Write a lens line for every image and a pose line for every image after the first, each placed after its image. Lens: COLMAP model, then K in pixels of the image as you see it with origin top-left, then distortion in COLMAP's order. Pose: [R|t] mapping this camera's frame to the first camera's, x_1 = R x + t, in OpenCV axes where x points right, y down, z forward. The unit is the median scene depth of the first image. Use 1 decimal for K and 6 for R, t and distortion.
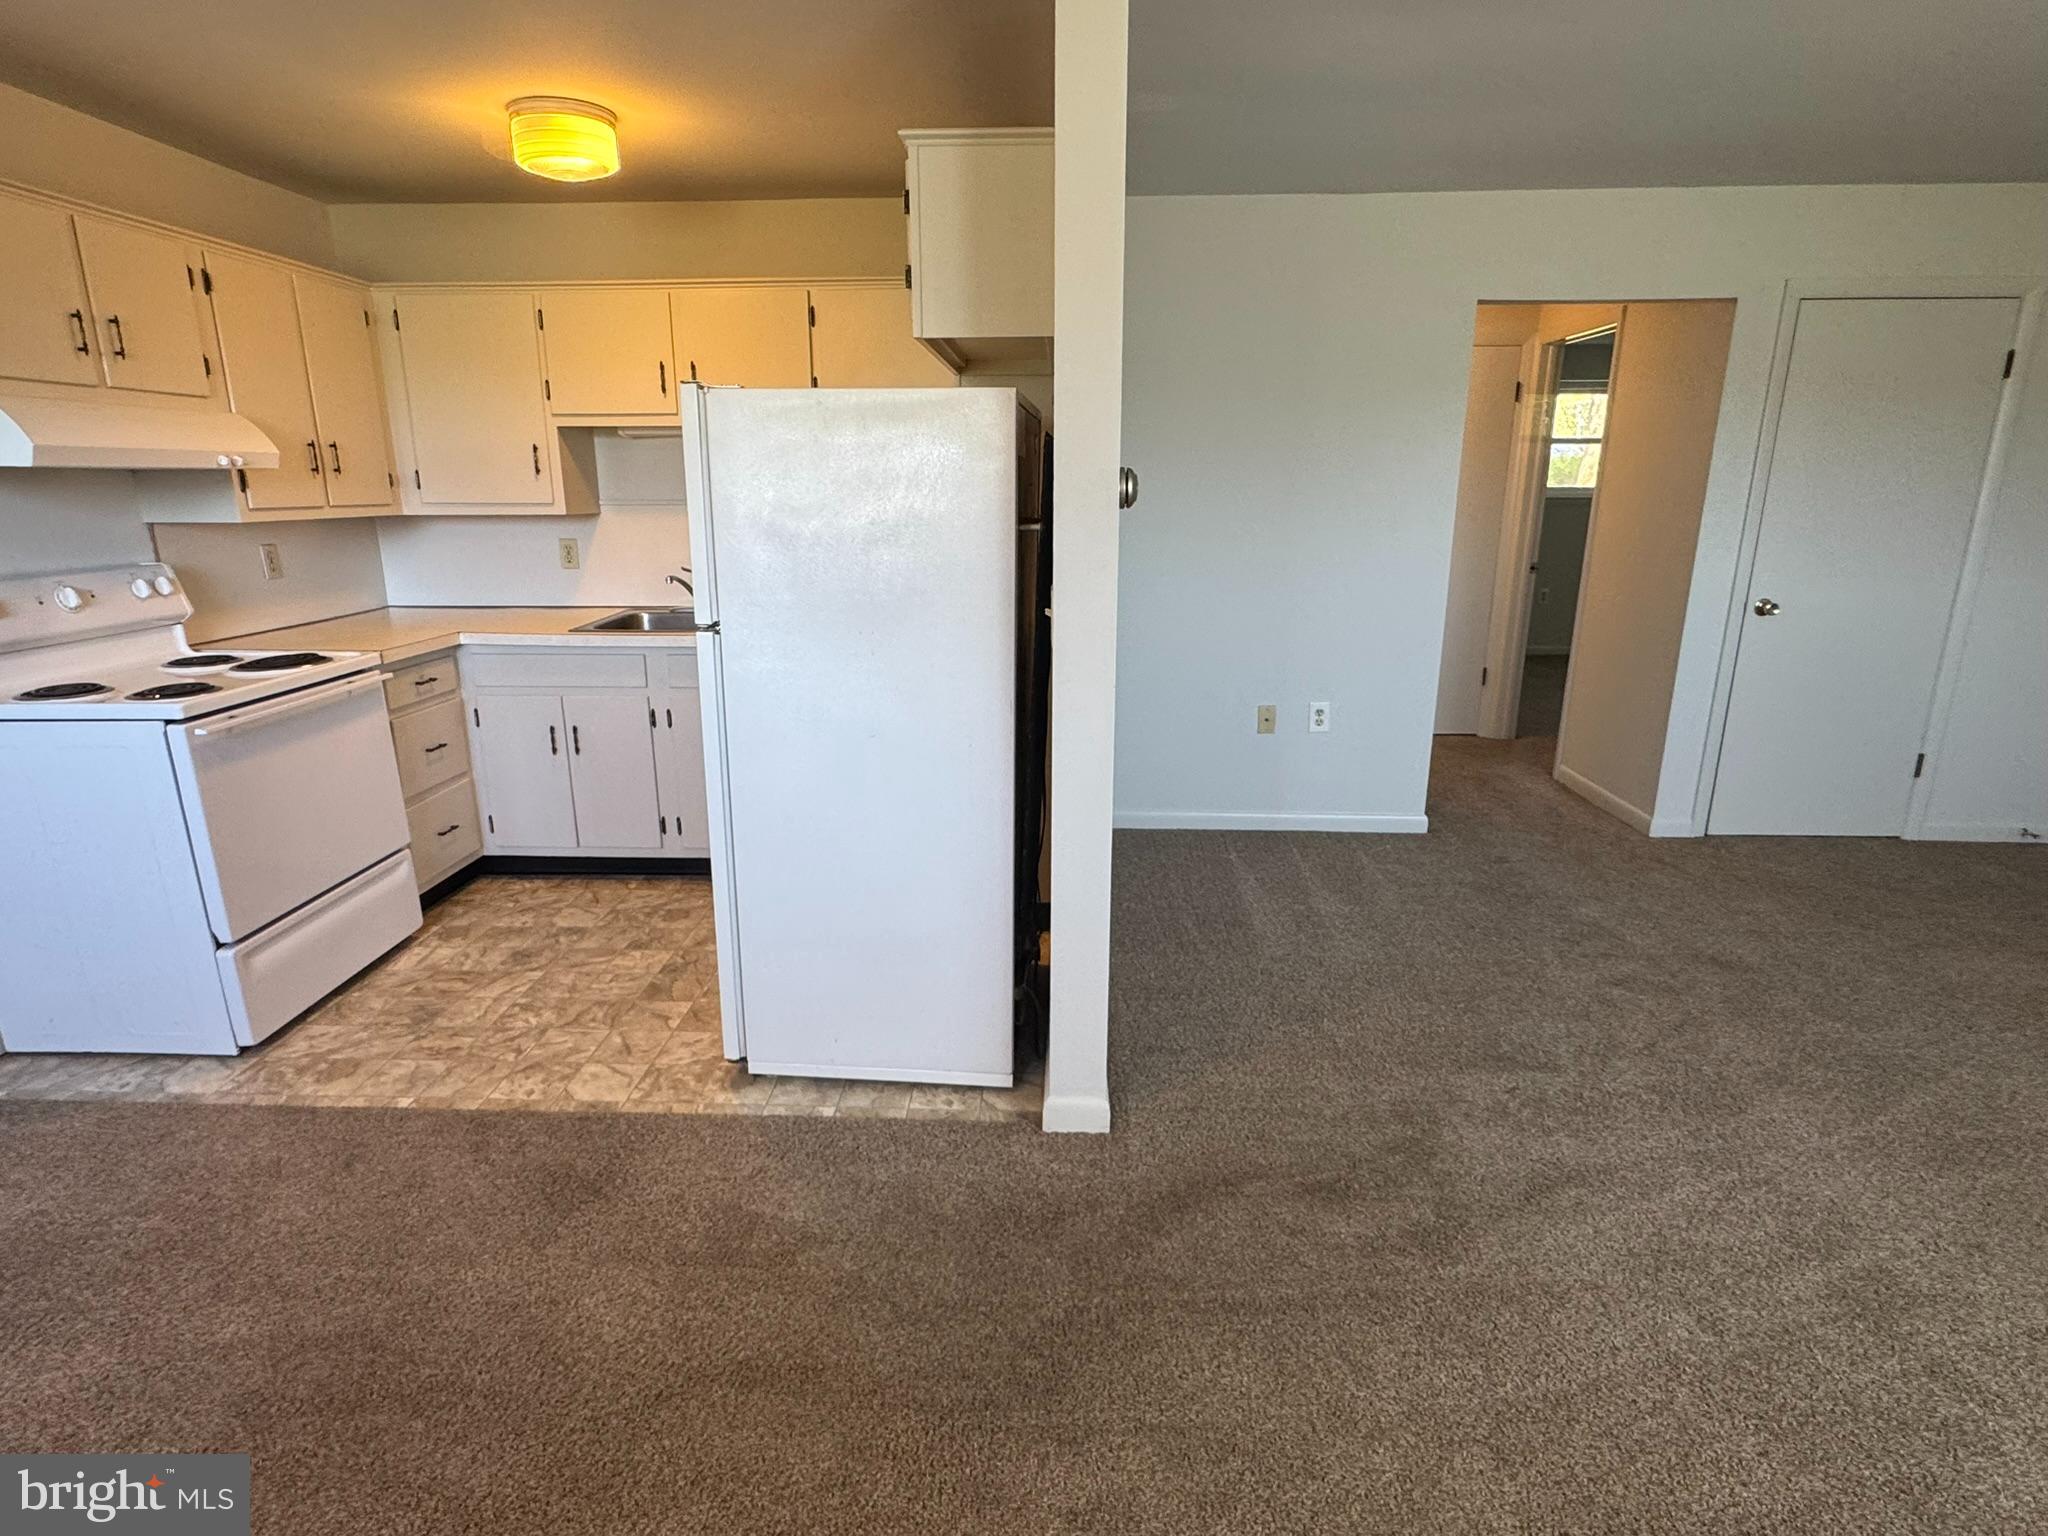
lens RADIAL K [[1070.1, 0, 1014.3], [0, 1070.1, 769.5], [0, 0, 1]] dist [-0.004224, 0.002301]
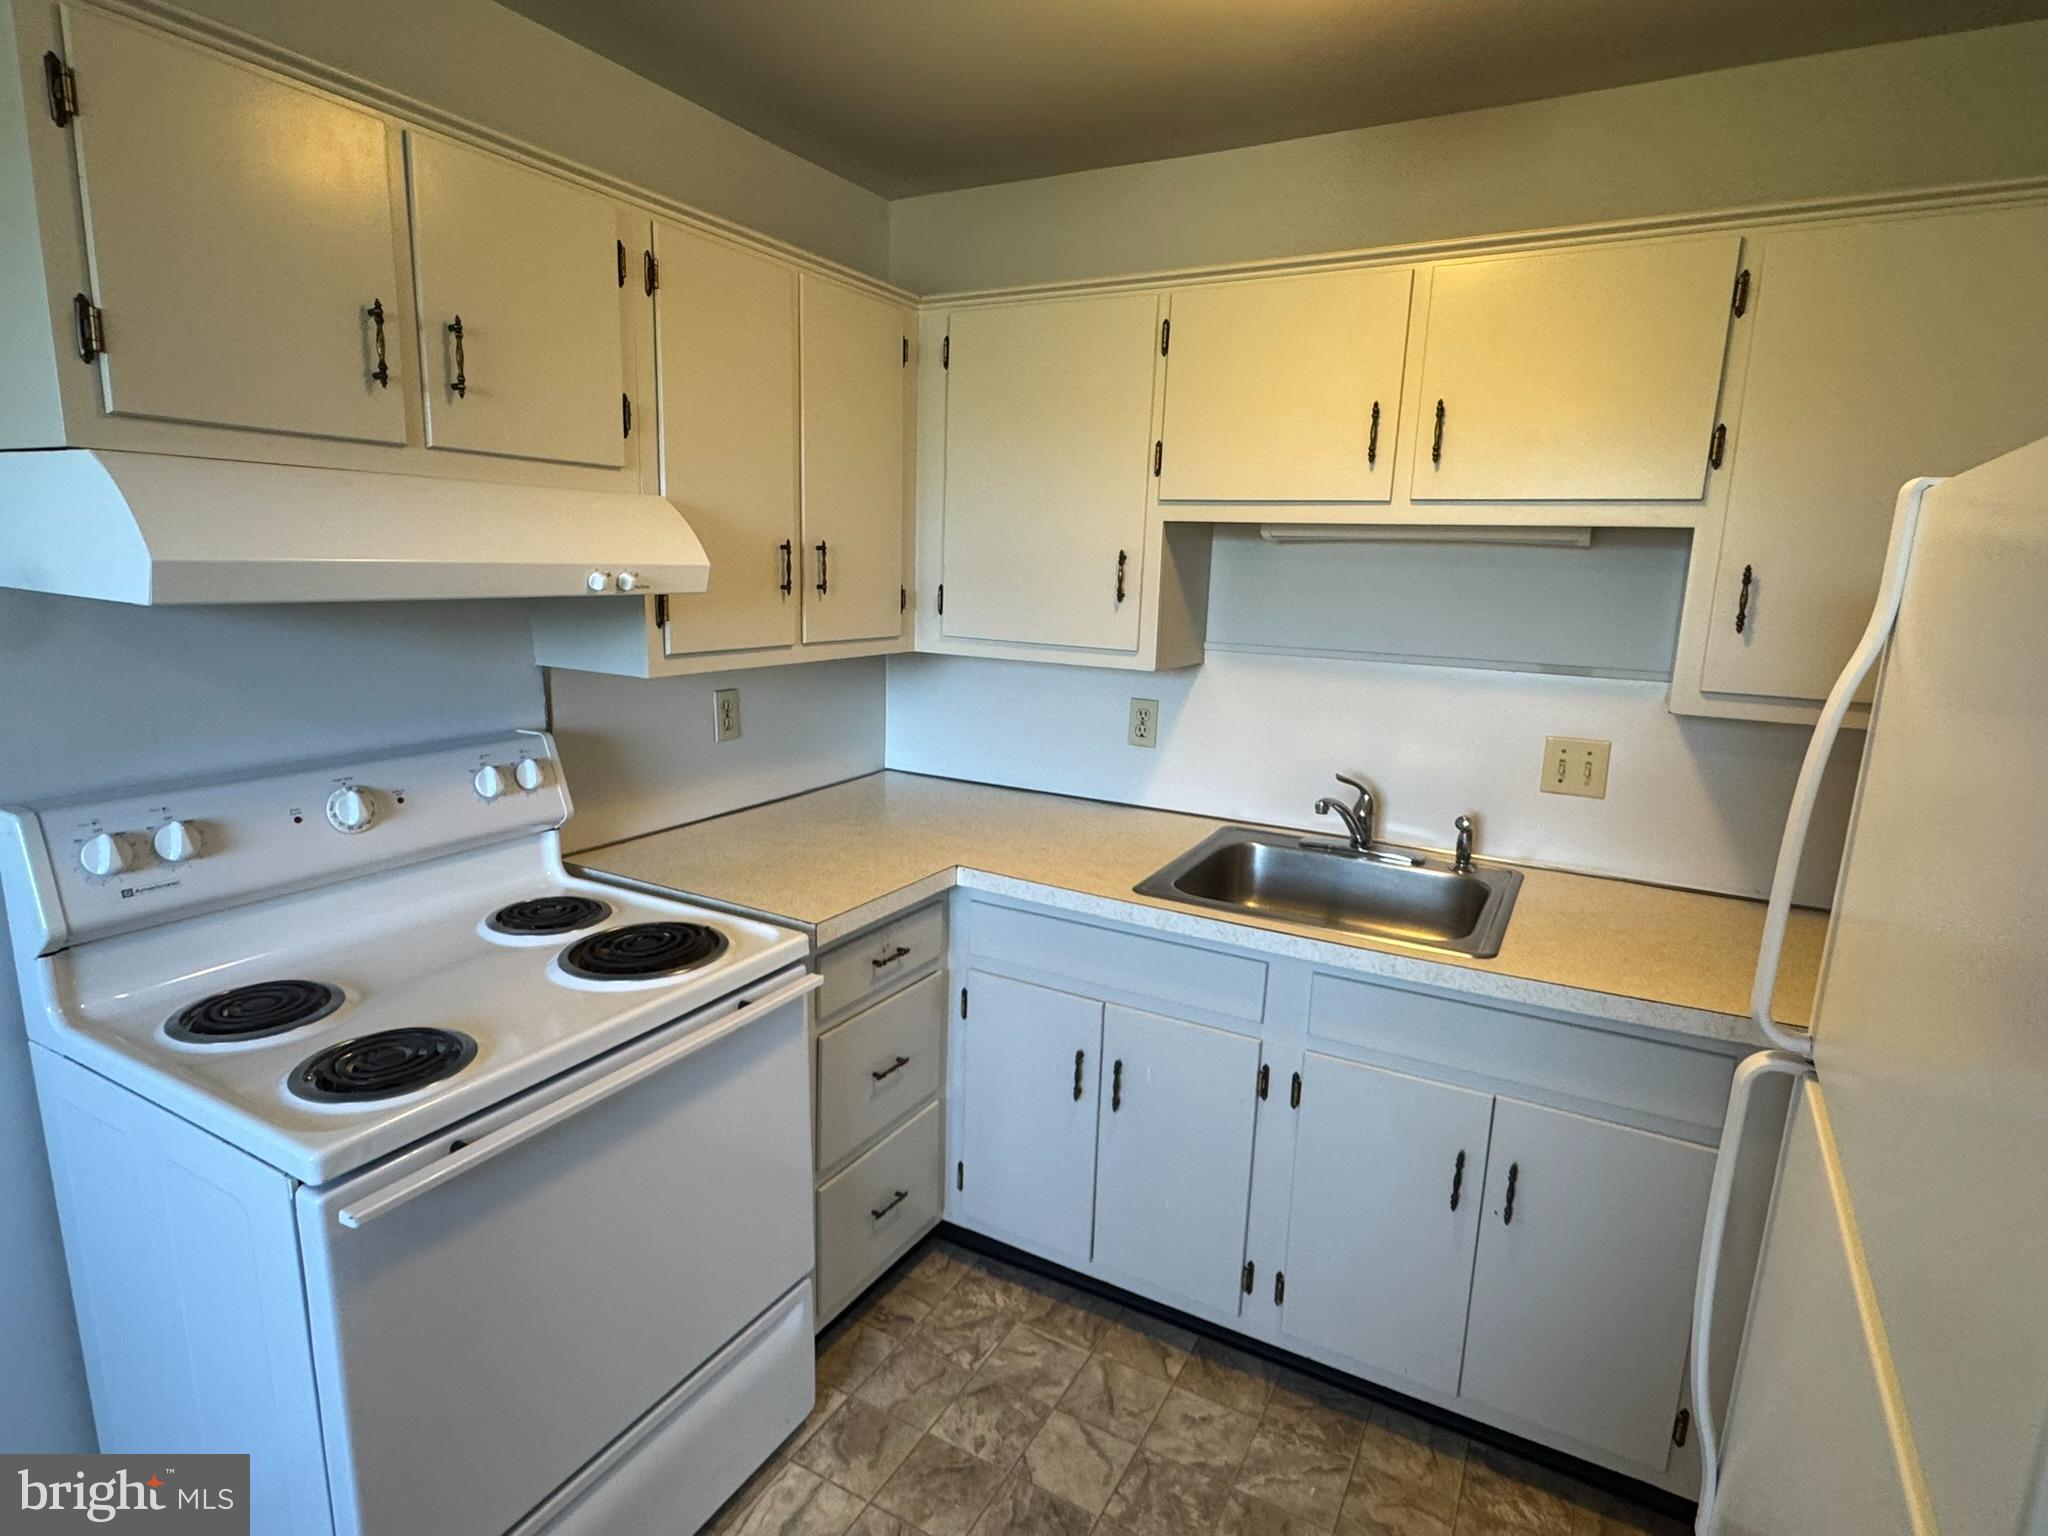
lens RADIAL K [[1070.1, 0, 1014.3], [0, 1070.1, 769.5], [0, 0, 1]] dist [-0.004224, 0.002301]
pose [[0.891619, 0.115998, -0.437676, -0.290695], [-0.148001, 0.988194, -0.039602, -0.193499], [0.427915, 0.100086, 0.898260, 0.580057]]
